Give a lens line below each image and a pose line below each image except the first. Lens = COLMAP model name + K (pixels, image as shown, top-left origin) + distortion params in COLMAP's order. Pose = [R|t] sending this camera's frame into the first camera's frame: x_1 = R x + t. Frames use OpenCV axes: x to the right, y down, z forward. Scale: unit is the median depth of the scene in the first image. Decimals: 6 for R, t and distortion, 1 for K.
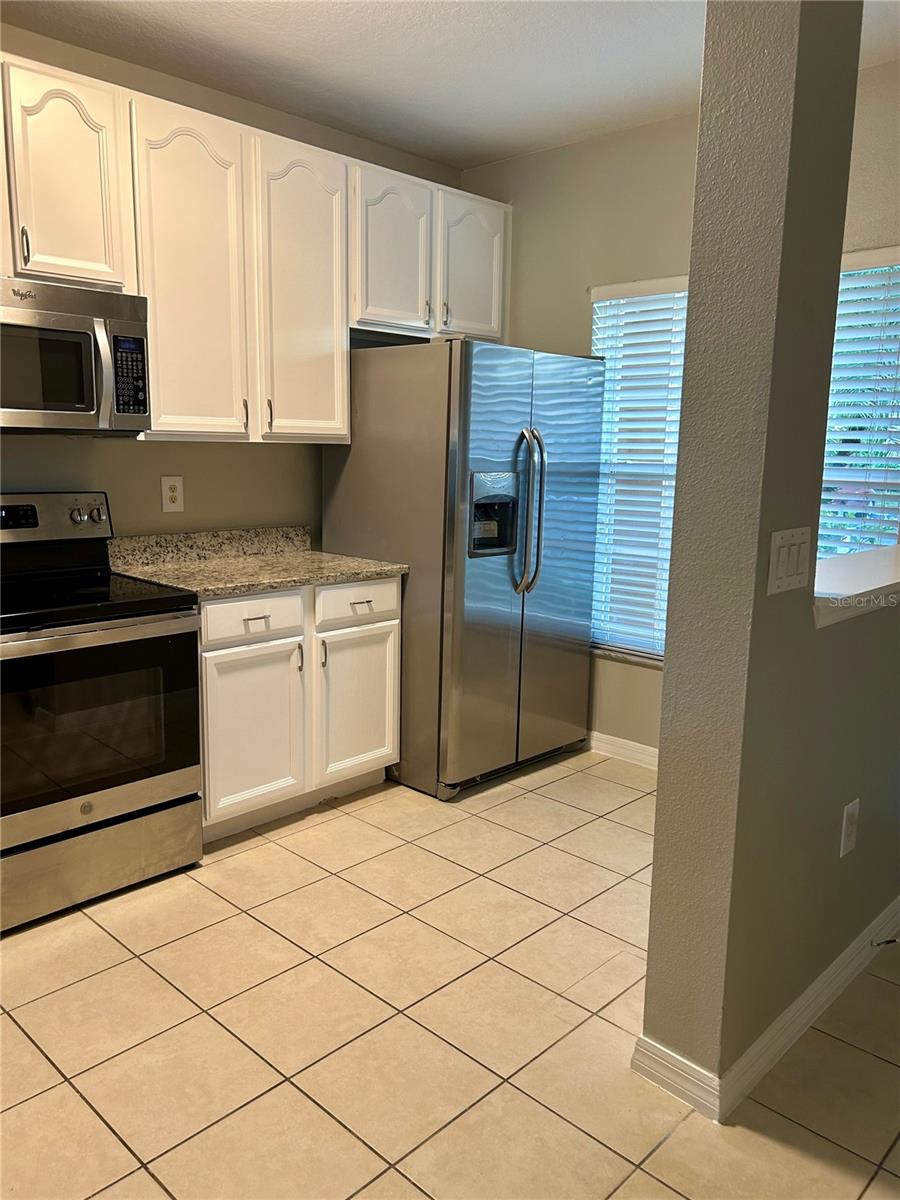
lens RADIAL K [[903.8, 0, 450.0], [0, 903.8, 600.0], [0, 0, 1]] dist [0.055963, -0.066264]
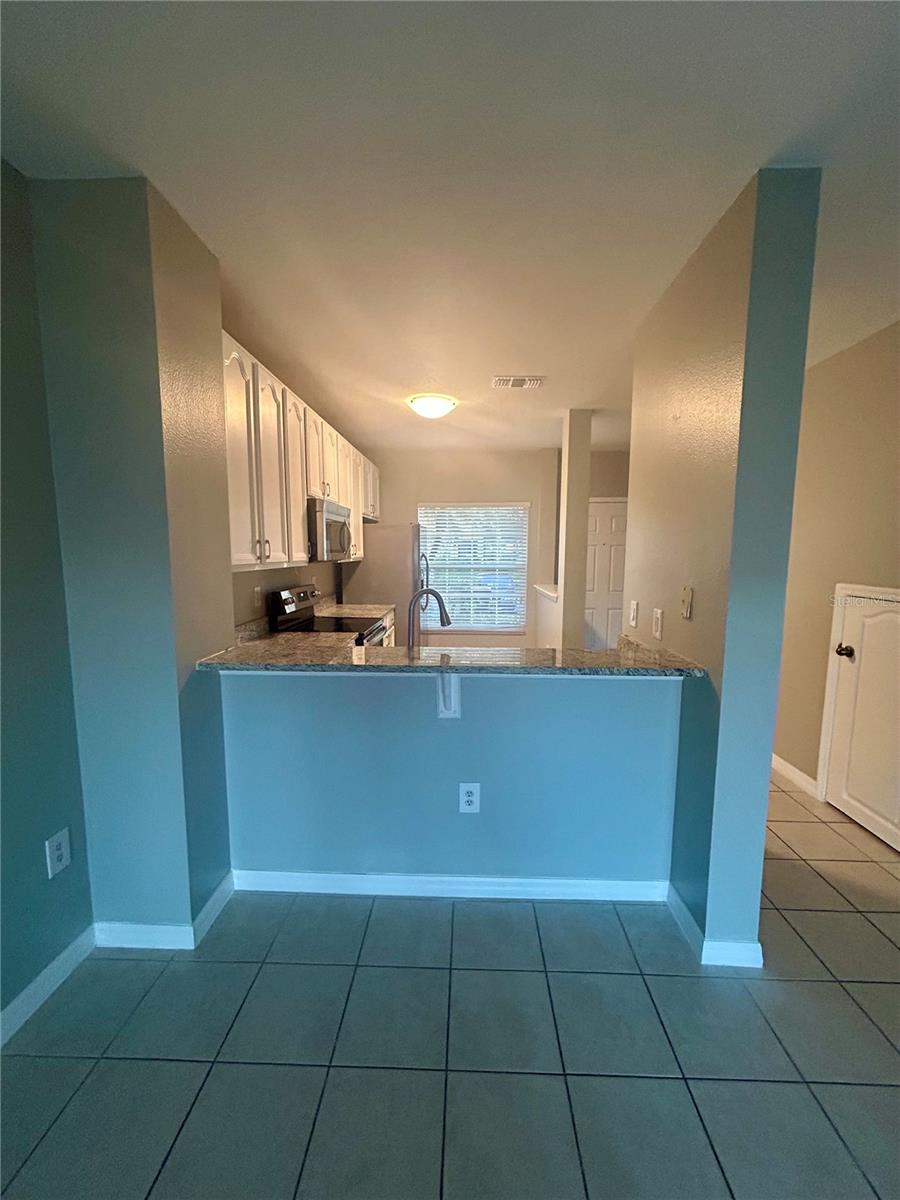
lens RADIAL K [[484.4, 0, 455.6], [0, 484.4, 604.4], [0, 0, 1]] dist [0.000609, 0.000086]
pose [[0.739380, -0.089716, 0.667285, -0.921329], [0.125305, 0.992103, -0.005456, -0.010213], [-0.661526, 0.087649, 0.744783, -0.189682]]
